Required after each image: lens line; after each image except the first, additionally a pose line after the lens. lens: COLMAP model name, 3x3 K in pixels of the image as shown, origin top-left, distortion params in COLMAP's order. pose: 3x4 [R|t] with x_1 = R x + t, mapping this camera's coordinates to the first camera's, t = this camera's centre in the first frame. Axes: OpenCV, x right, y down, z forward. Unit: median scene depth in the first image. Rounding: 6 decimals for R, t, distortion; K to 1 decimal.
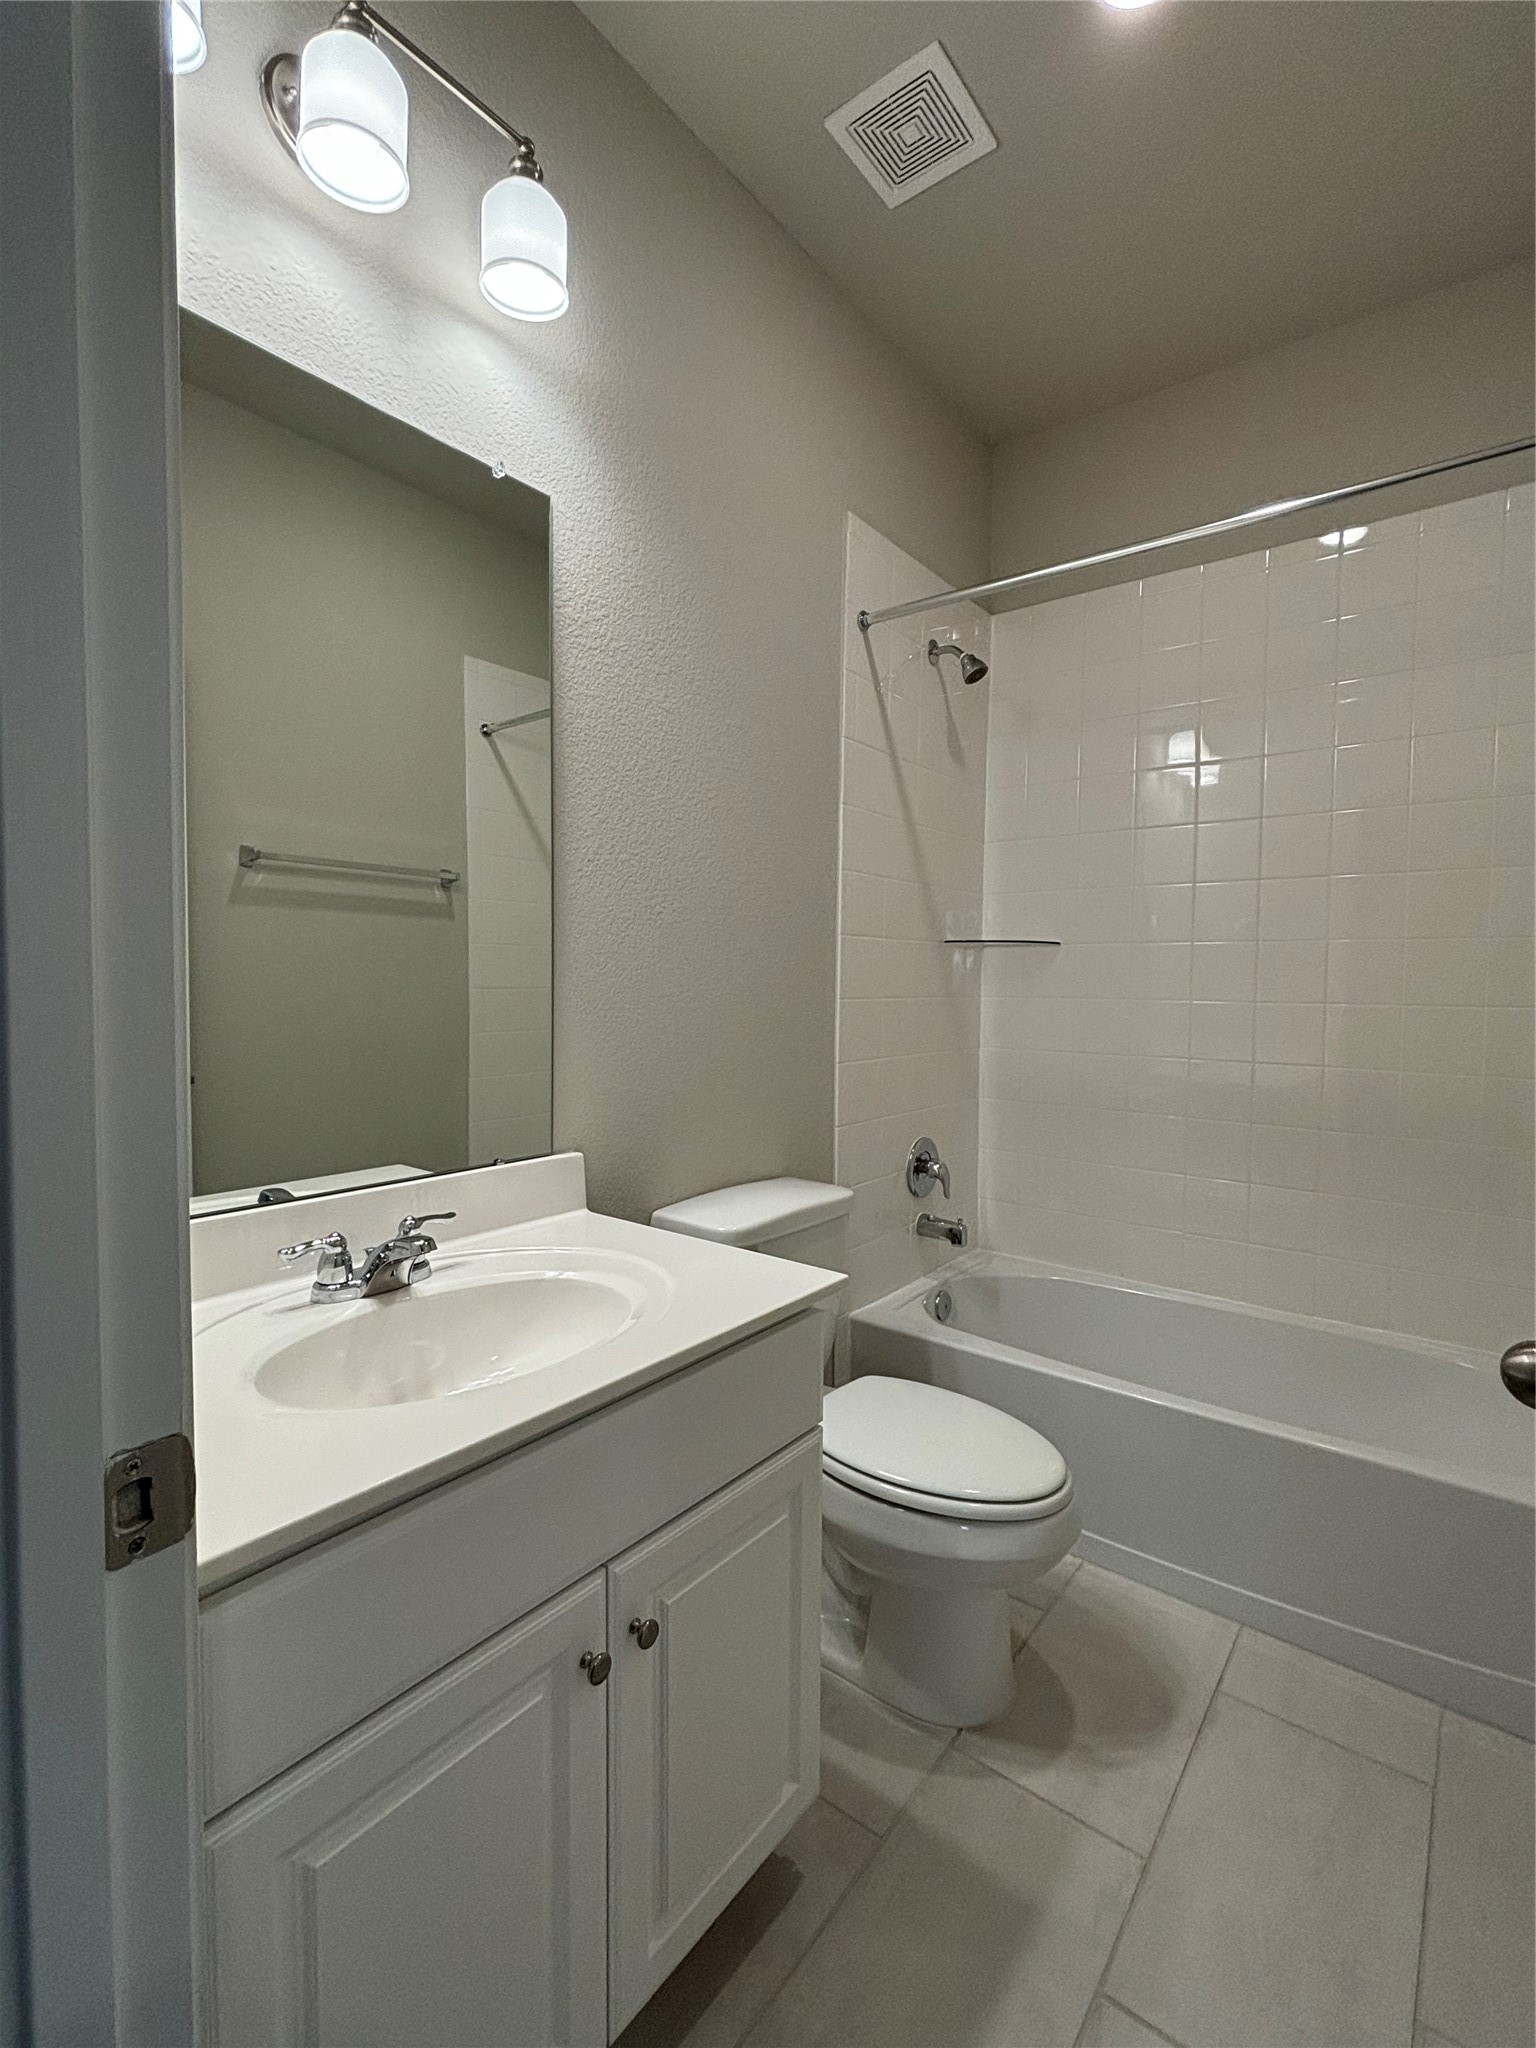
lens RADIAL K [[926.5, 0, 768.0], [0, 926.5, 1024.0], [0, 0, 1]] dist [0.002116, 0.000159]
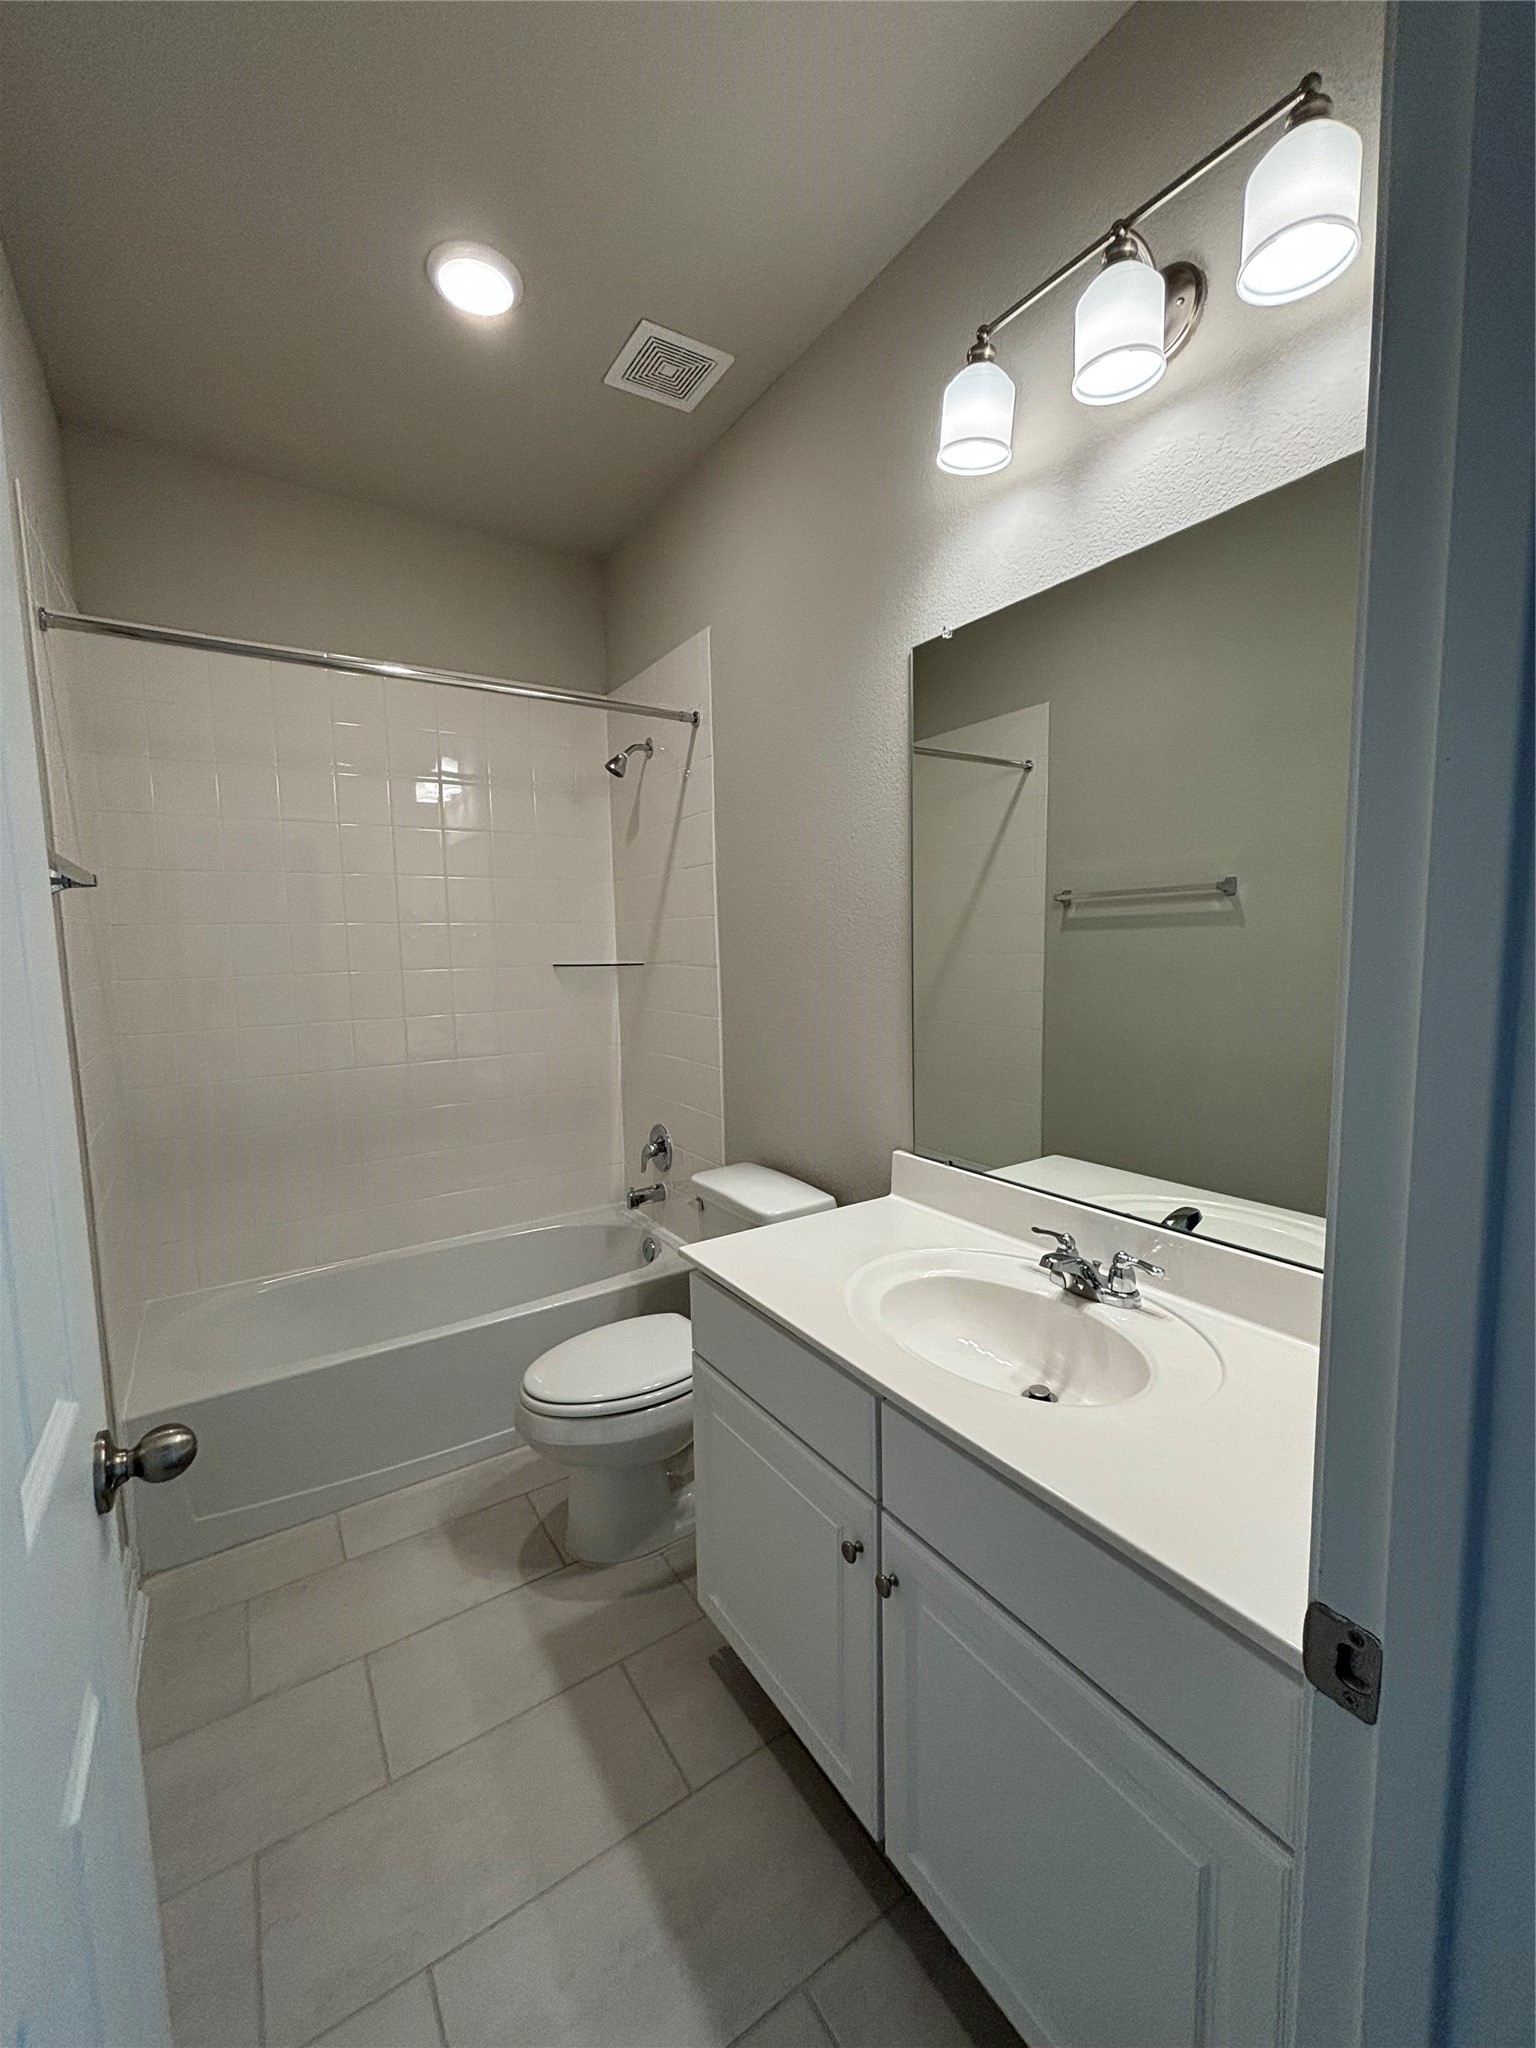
lens RADIAL K [[824.4, 0, 770.3], [0, 824.4, 1030.3], [0, 0, 1]] dist [0.000017, 0.000002]
pose [[-0.319781, 0.093188, -0.942898, 0.566030], [-0.023642, 0.994057, 0.106262, -0.105212], [0.947197, 0.056273, -0.315677, 0.939486]]
